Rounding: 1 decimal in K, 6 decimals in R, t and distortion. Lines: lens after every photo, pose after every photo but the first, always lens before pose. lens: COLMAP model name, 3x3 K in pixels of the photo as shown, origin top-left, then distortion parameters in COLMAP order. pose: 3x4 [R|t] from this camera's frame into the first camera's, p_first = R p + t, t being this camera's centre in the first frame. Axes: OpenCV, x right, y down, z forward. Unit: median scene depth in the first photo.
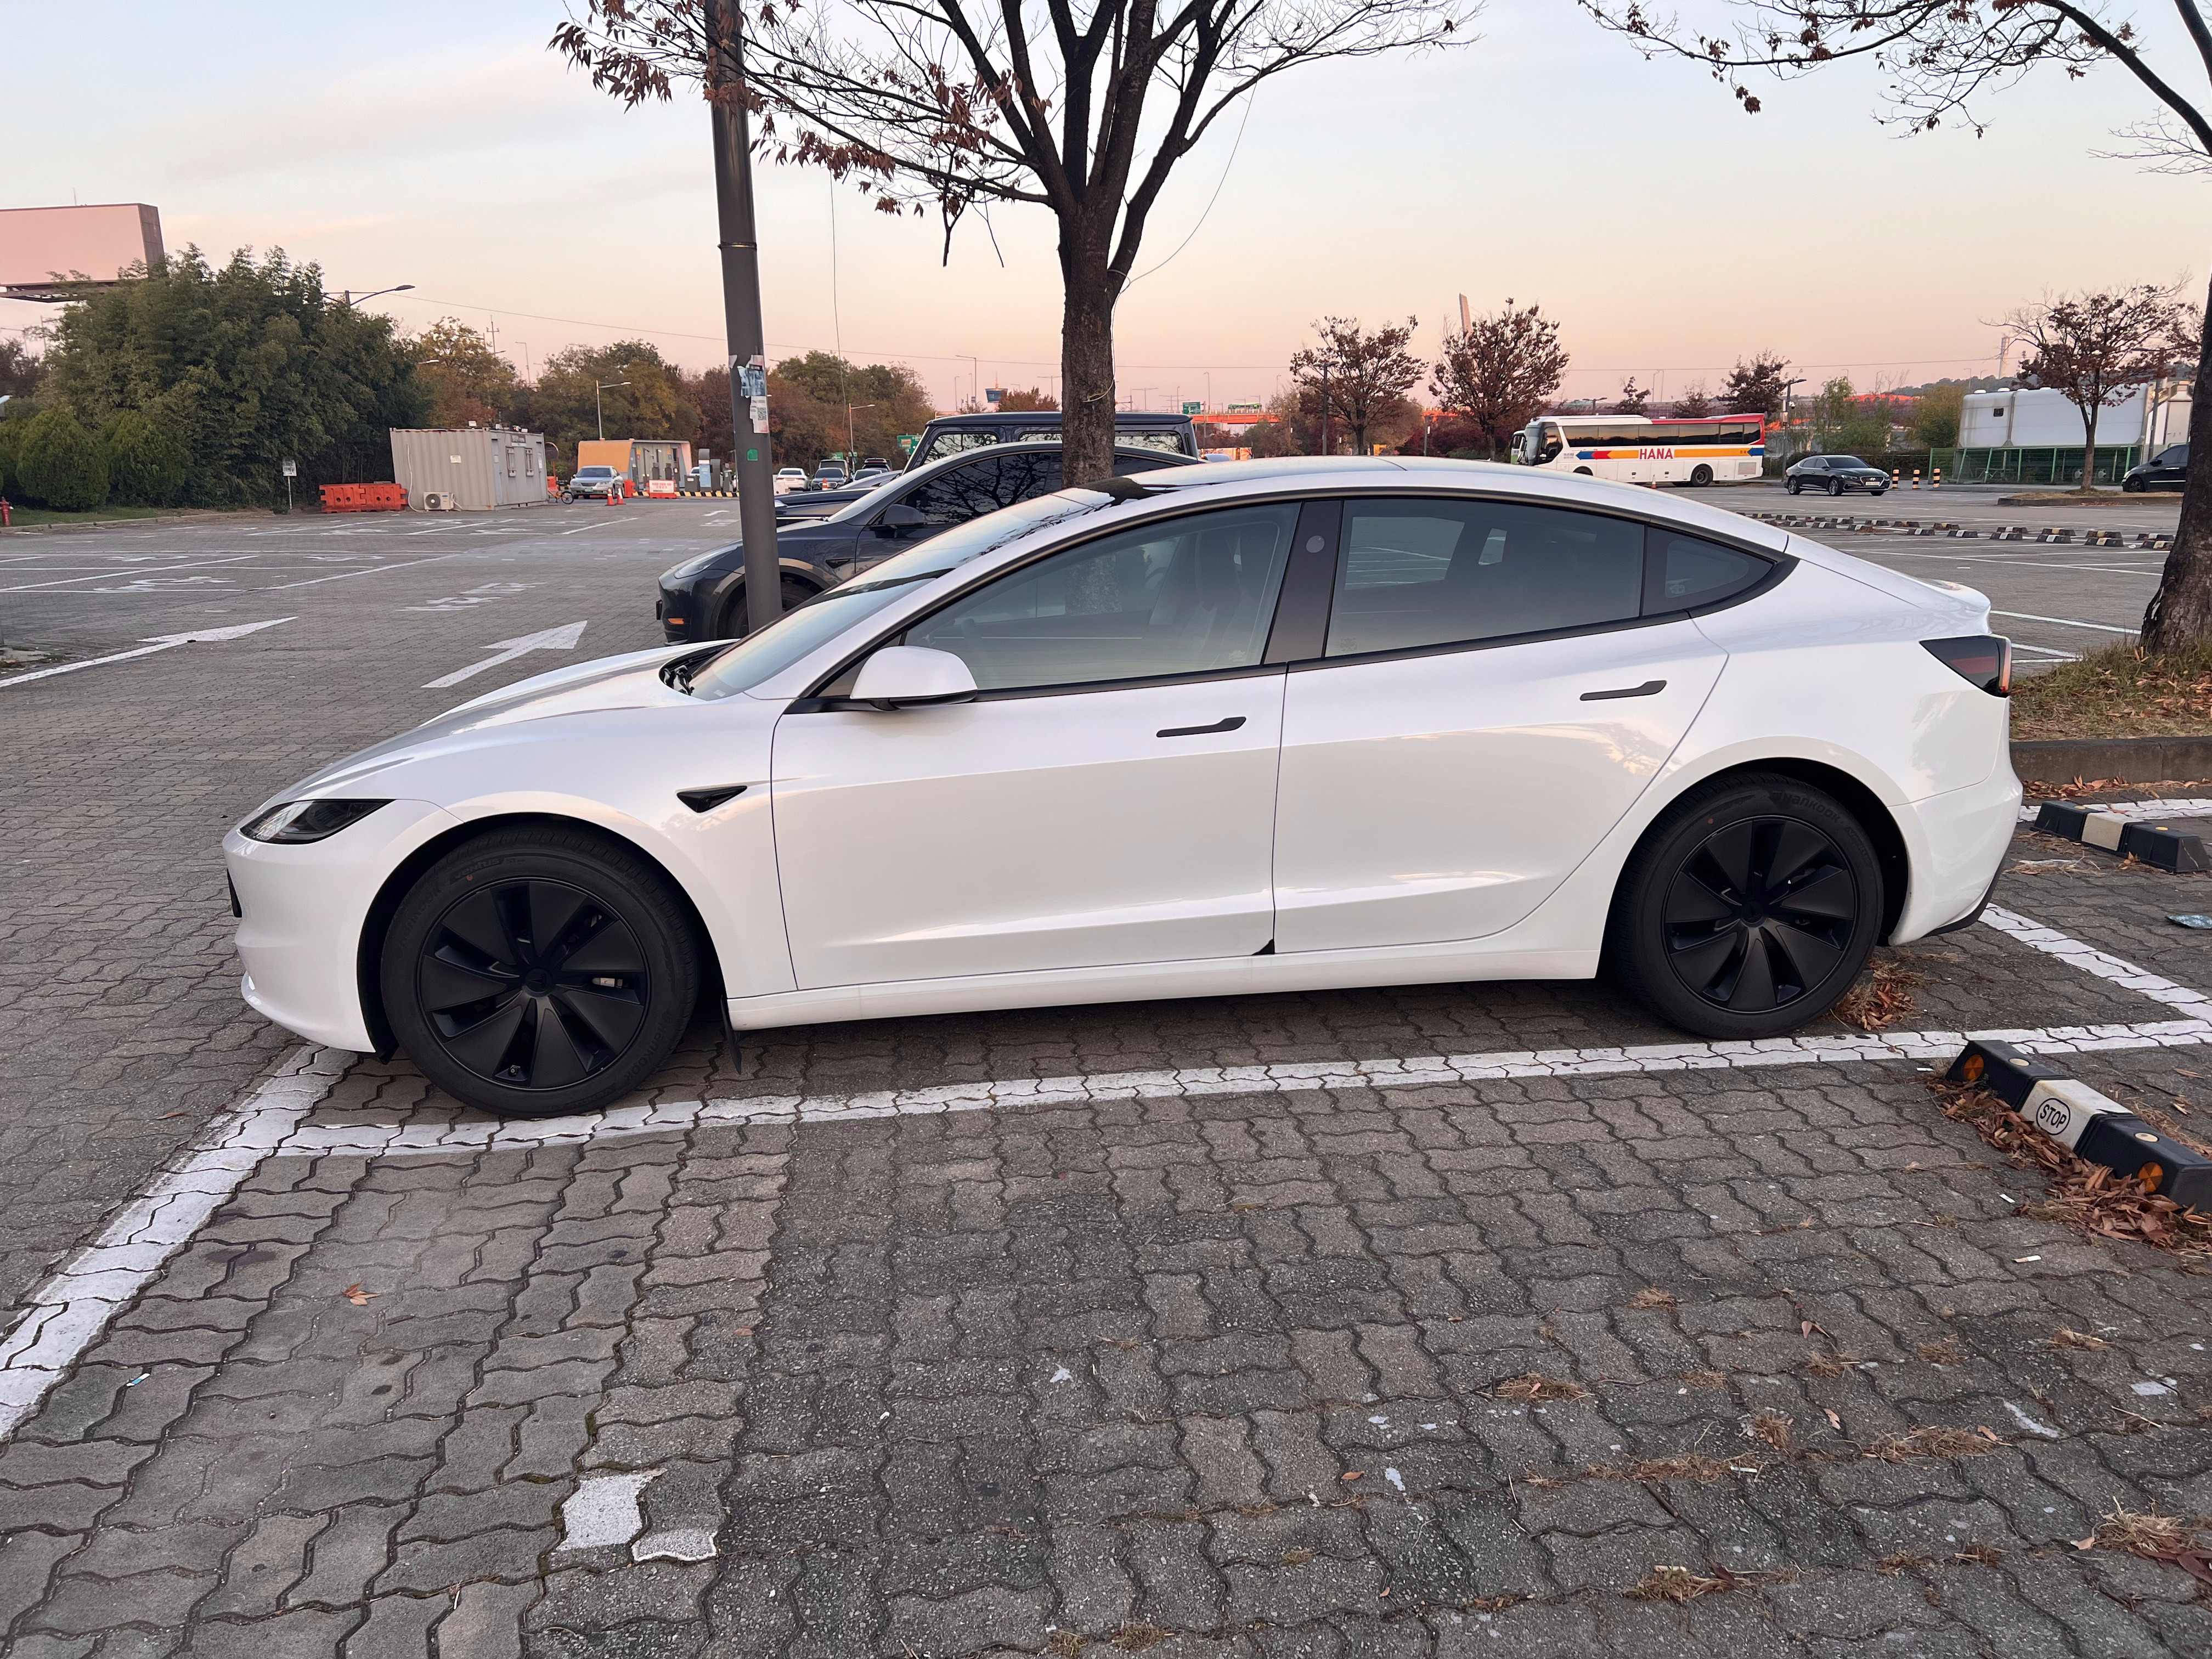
lens RADIAL K [[1651.2, 0, 1113.9], [0, 1651.2, 834.8], [0, 0, 1]] dist [0.050045, -0.046971]
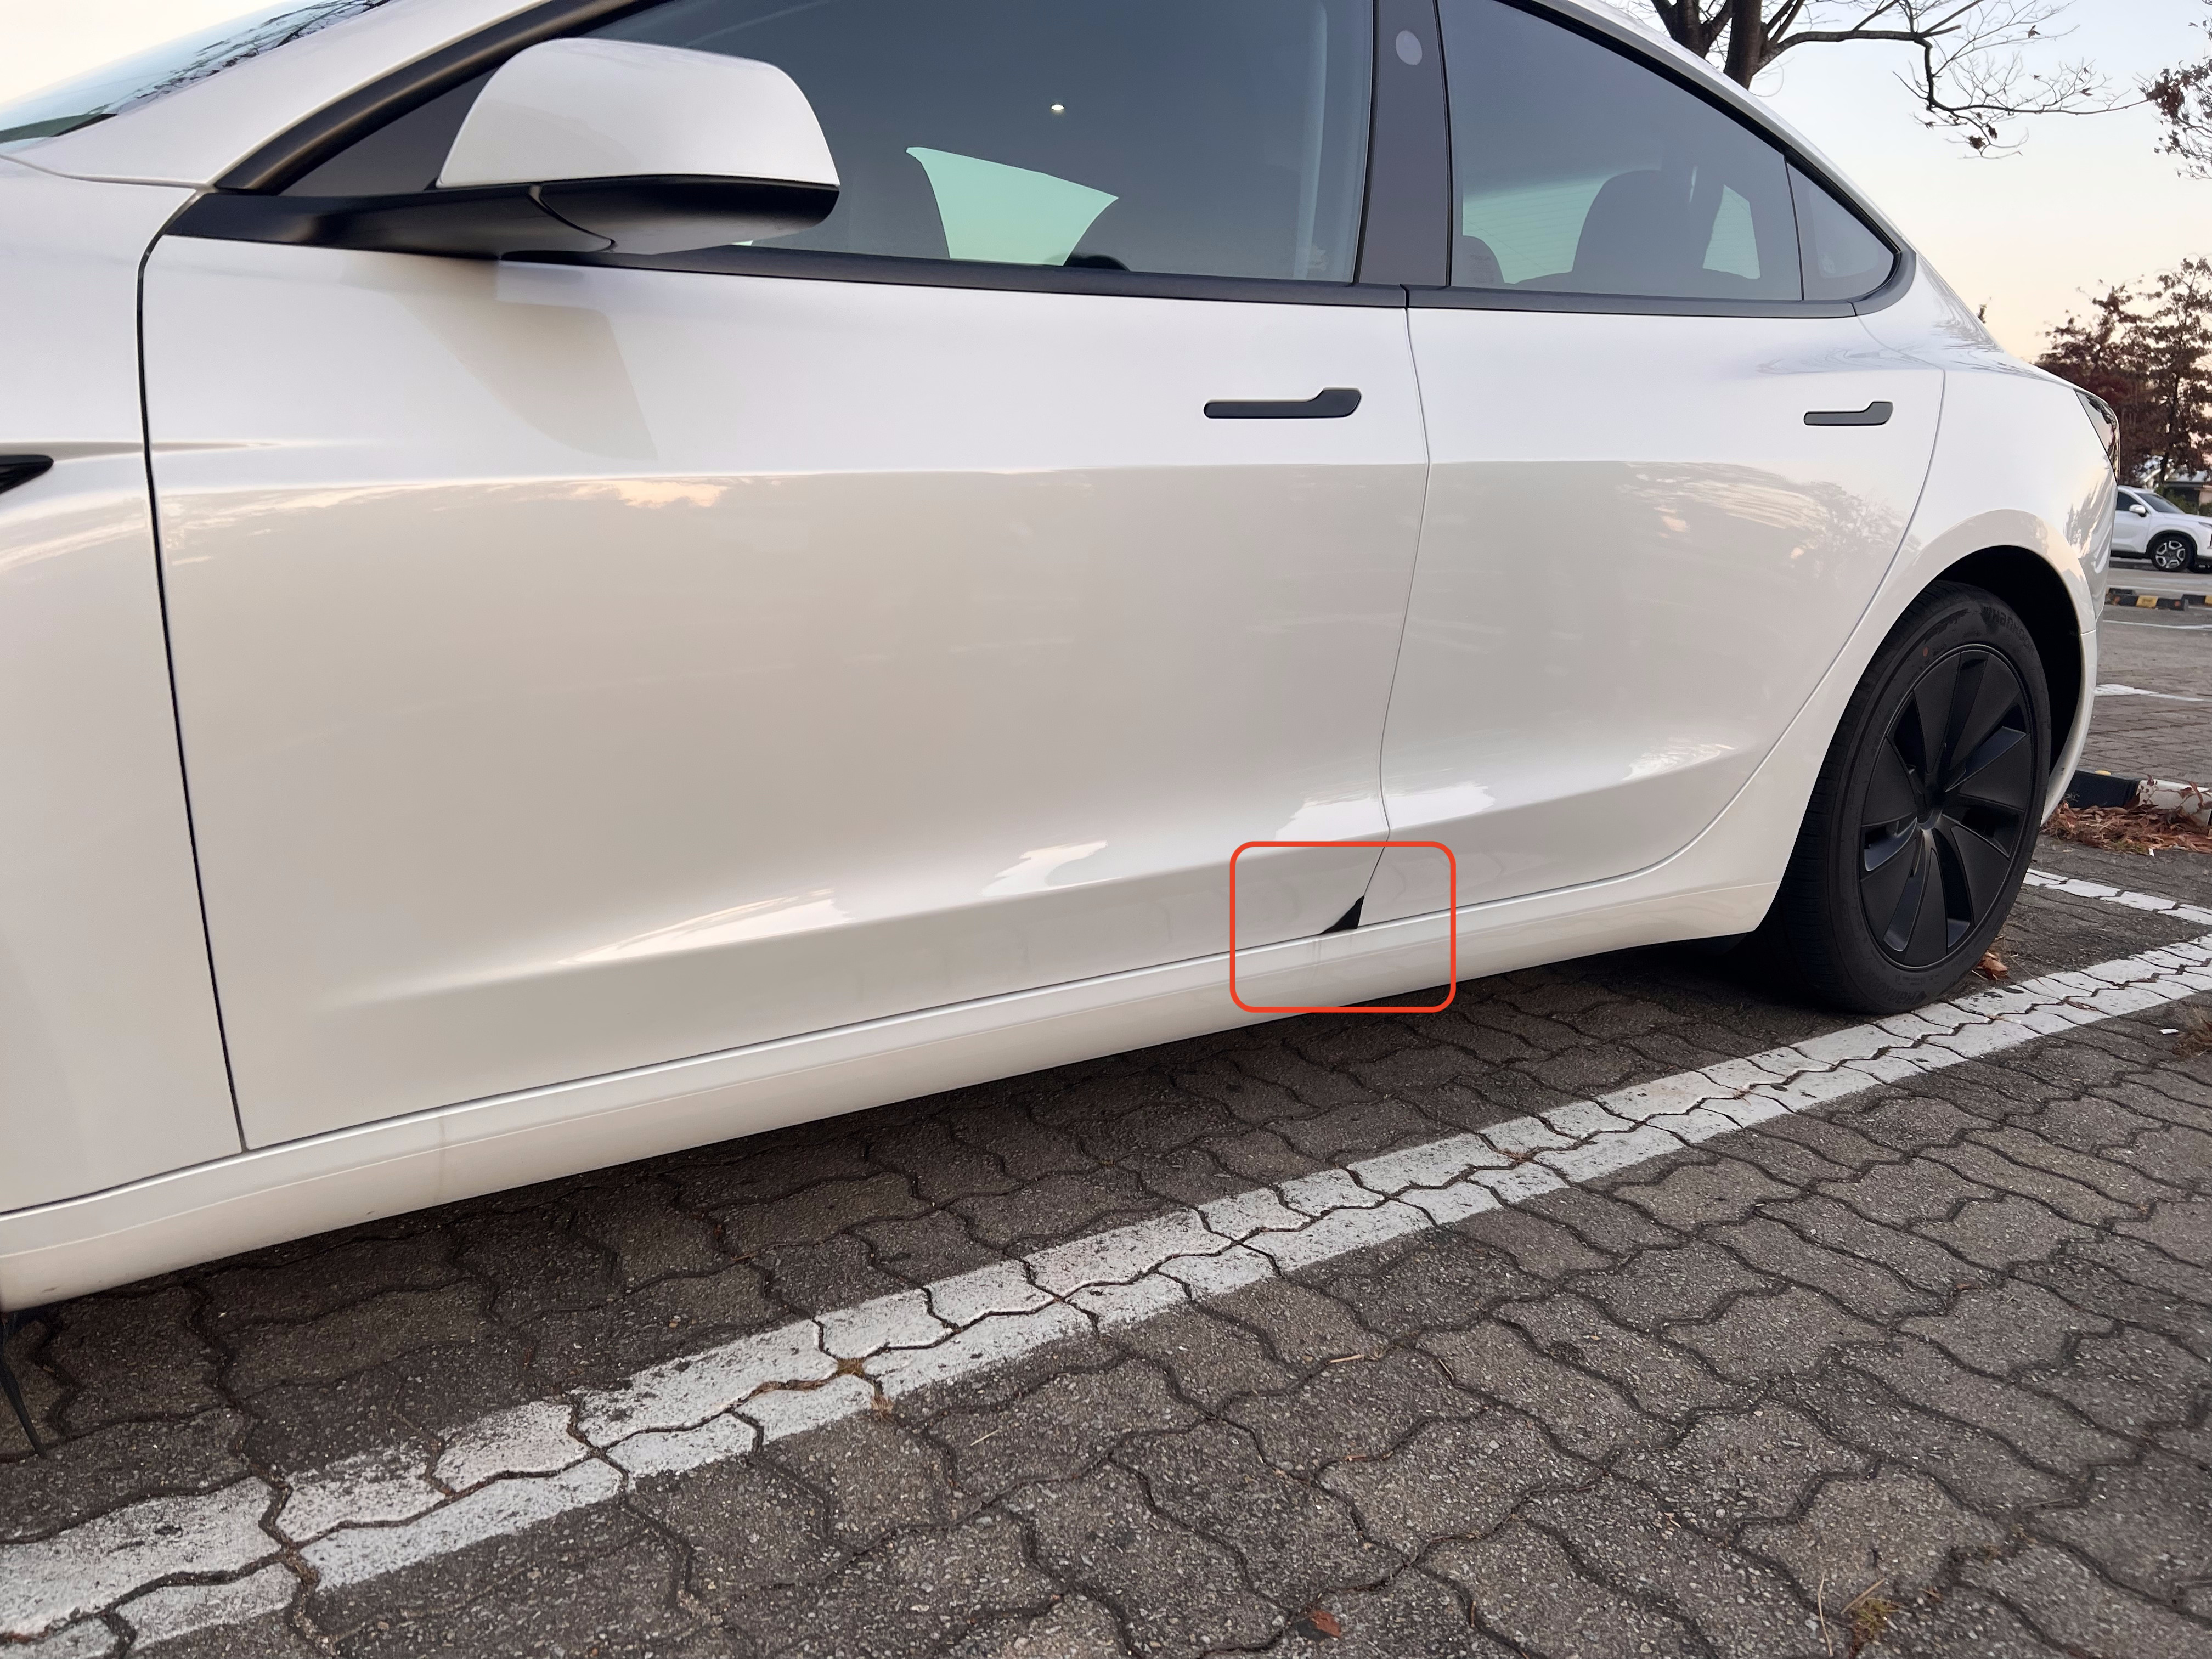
lens RADIAL K [[1685.9, 0, 1107.4], [0, 1685.9, 851.7], [0, 0, 1]] dist [0.004917, -0.003612]
pose [[0.867378, -0.050064, 0.495126, -0.189510], [0.041239, 0.998736, 0.028742, 0.032238], [-0.495939, -0.004512, 0.868346, 0.595590]]
